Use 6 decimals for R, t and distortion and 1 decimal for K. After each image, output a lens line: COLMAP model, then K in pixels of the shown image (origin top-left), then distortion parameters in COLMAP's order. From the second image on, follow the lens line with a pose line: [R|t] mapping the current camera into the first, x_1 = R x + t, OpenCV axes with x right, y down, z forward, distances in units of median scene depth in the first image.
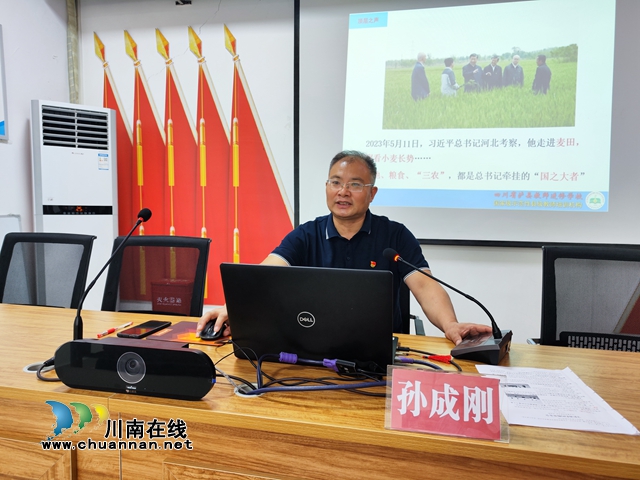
lens RADIAL K [[448.5, 0, 320.8], [0, 448.5, 239.3], [0, 0, 1]] dist [0.011810, 0.001693]
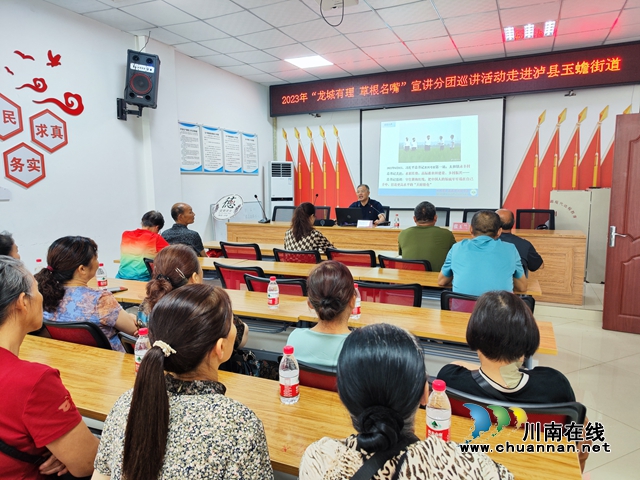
lens RADIAL K [[448.5, 0, 320.8], [0, 448.5, 241.8], [0, 0, 1]] dist [0.011810, 0.001693]
pose [[0.974550, 0.008609, -0.224005, 0.303101], [-0.000243, 0.999302, 0.037349, 0.090218], [0.224170, -0.036344, 0.973872, -1.582967]]
